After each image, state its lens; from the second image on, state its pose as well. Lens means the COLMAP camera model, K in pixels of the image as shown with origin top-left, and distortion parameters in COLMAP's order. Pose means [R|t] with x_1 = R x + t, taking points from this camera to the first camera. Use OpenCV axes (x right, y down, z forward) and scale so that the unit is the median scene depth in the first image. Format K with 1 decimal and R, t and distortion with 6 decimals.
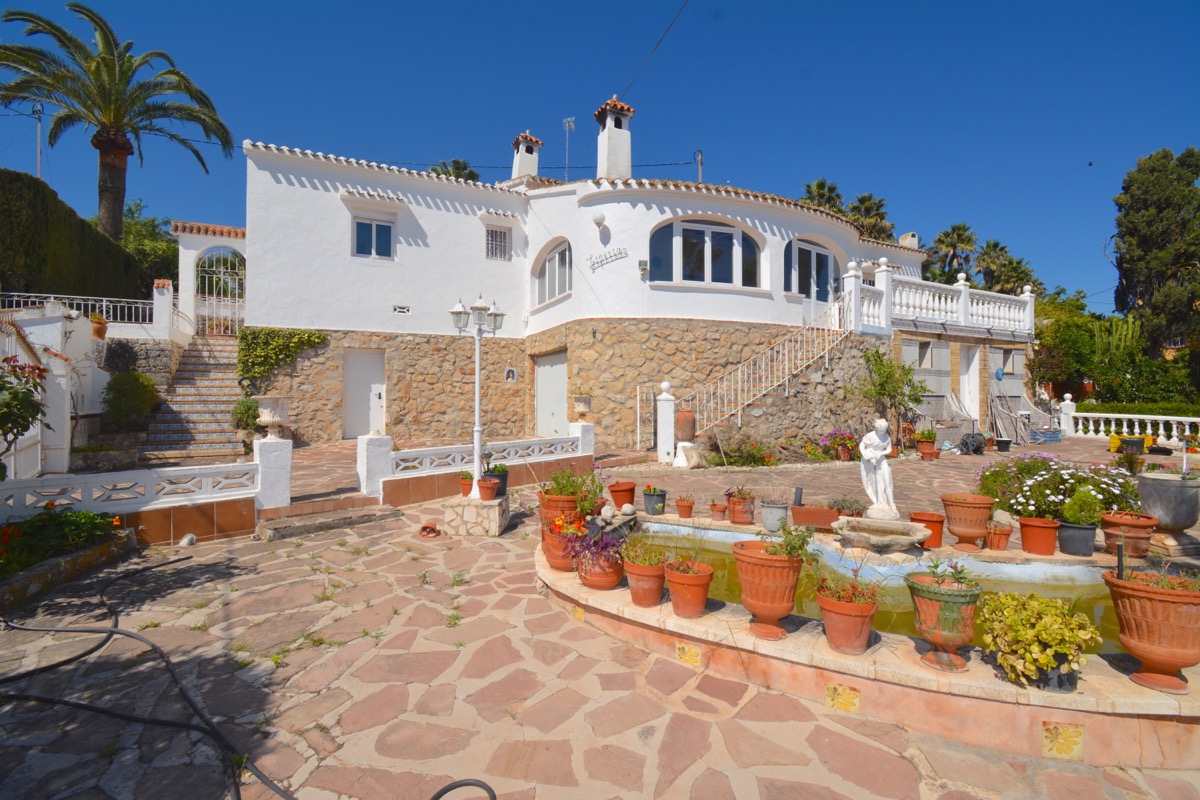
lens RADIAL K [[527.6, 0, 601.7], [0, 527.6, 390.9], [0, 0, 1]] dist [0.023779, -0.028215]
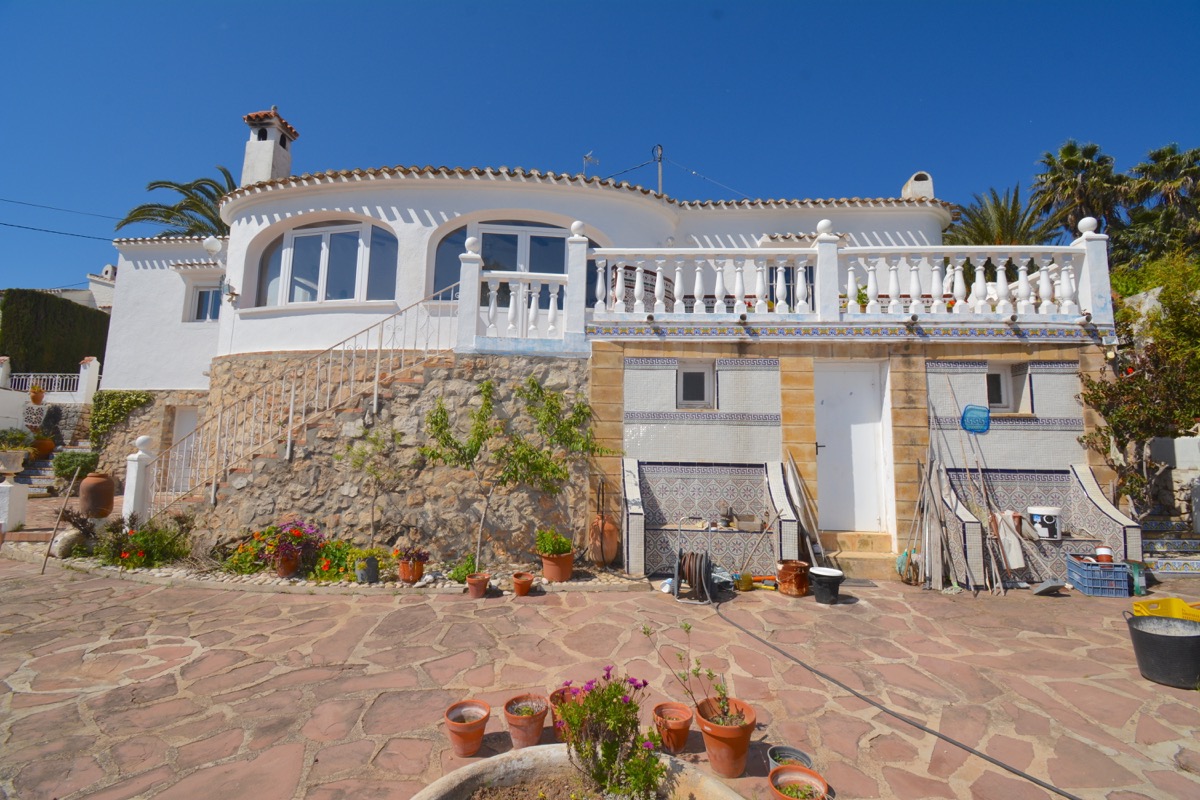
lens RADIAL K [[527.6, 0, 601.7], [0, 527.6, 390.9], [0, 0, 1]] dist [0.023779, -0.028215]
pose [[0.857385, -0.045958, -0.512620, 0.889239], [-0.010840, 0.994172, -0.107261, -0.005879], [0.514562, 0.097521, 0.851889, 0.569895]]
